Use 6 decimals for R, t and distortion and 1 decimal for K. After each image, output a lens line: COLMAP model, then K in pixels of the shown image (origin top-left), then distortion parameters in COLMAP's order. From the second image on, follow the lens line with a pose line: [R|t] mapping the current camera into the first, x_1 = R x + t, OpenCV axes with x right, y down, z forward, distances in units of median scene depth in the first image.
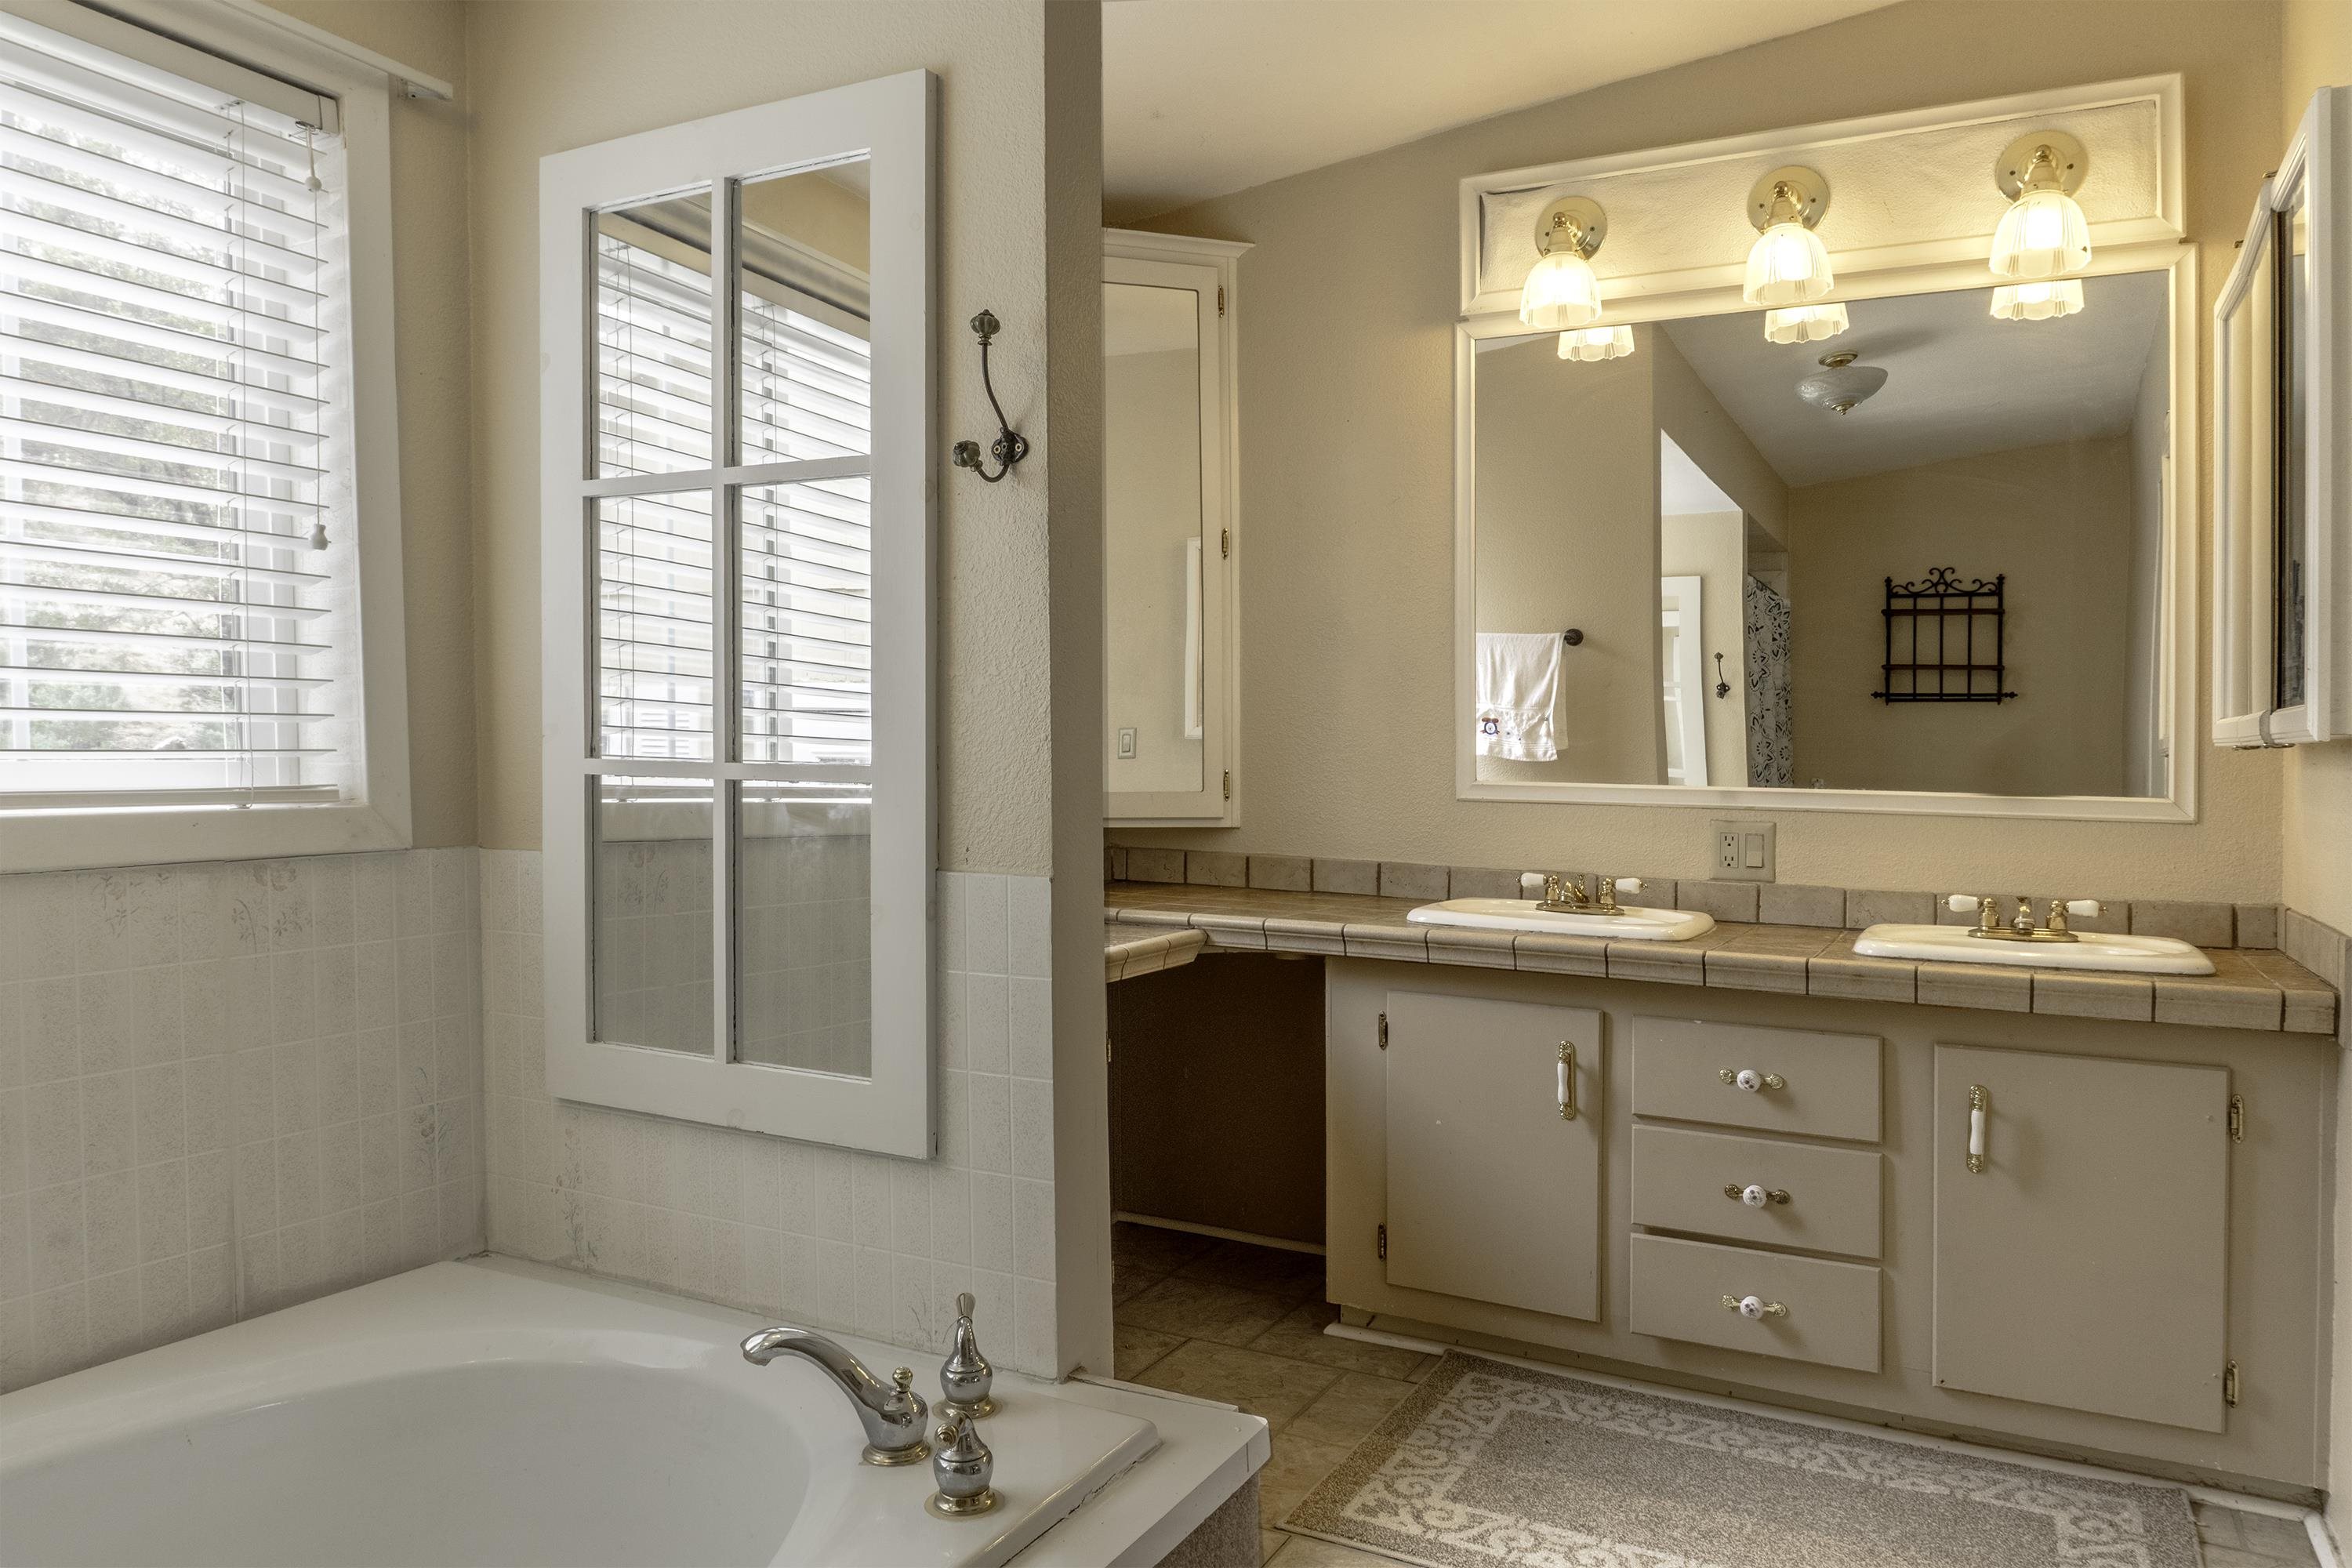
lens RADIAL K [[1637.6, 0, 1178.1], [0, 1637.6, 776.4], [0, 0, 1]] dist [-0.020156, -0.003613]
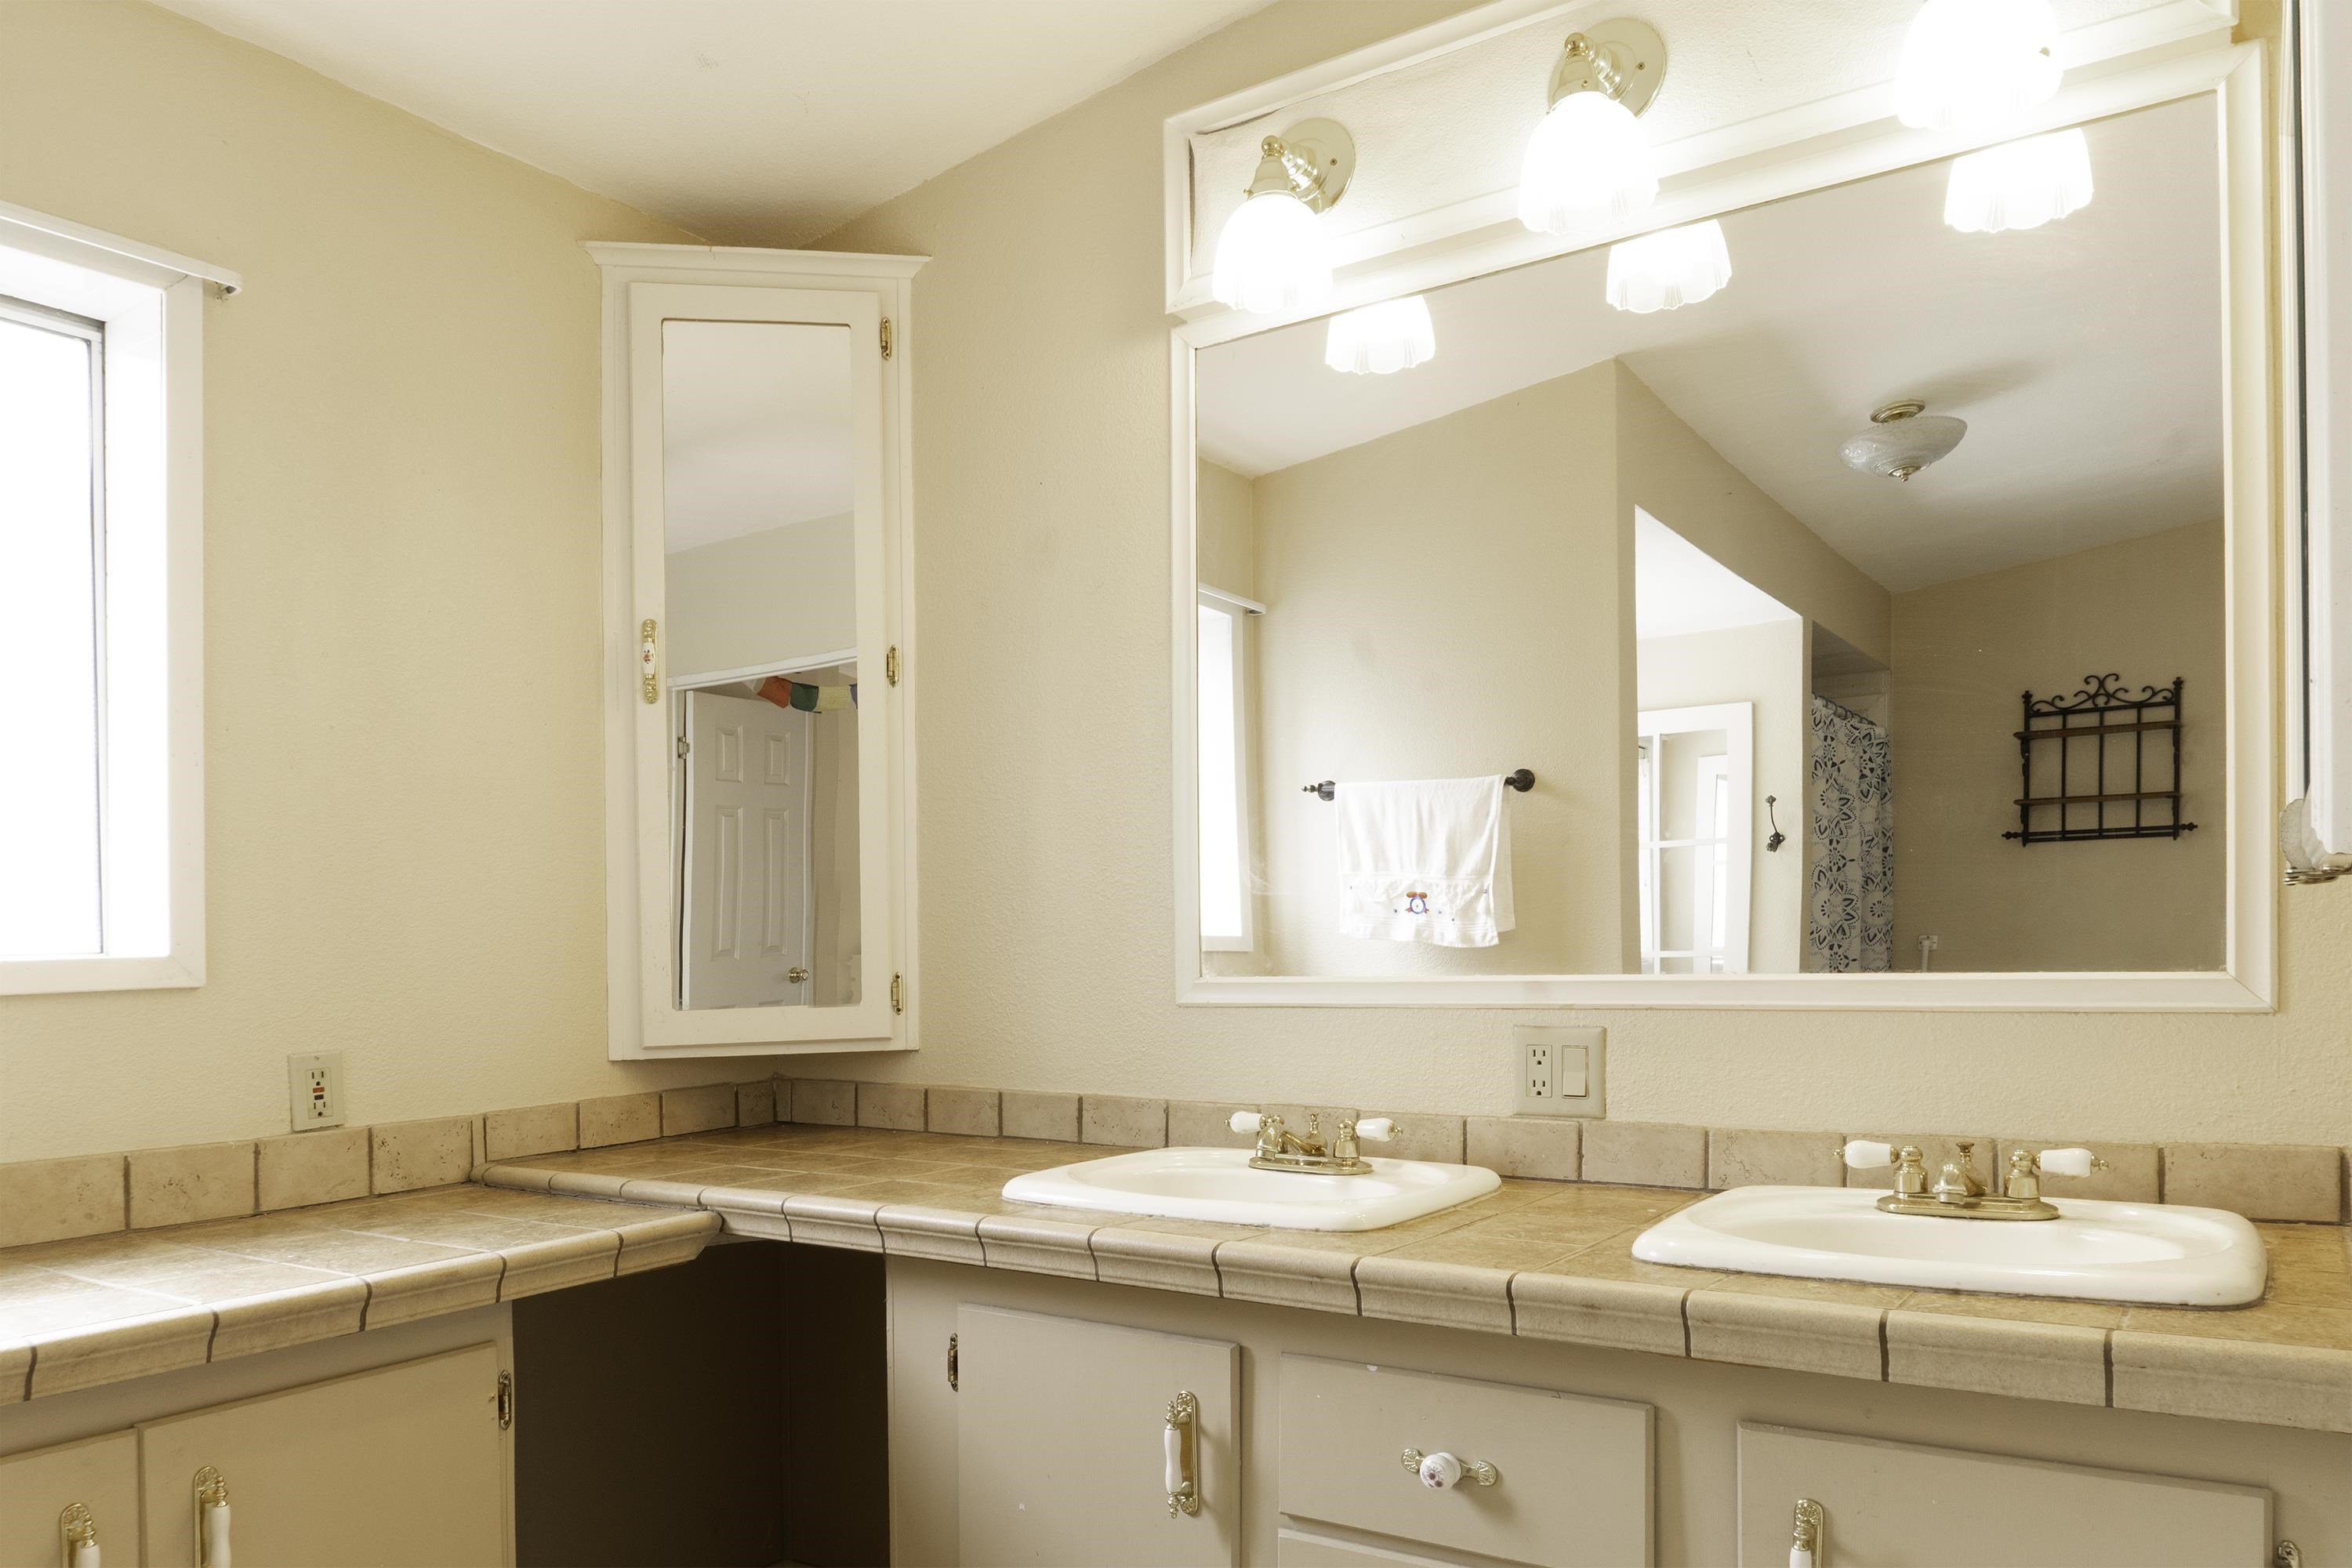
lens RADIAL K [[1718.0, 0, 1067.3], [0, 1718.0, 986.6], [0, 0, 1]] dist [-0.036298, 0.052537]
pose [[0.989421, -0.035580, -0.140639, 0.227030], [0.037217, 0.999266, 0.009030, -0.001583], [0.140214, -0.014169, 0.990020, 0.265703]]
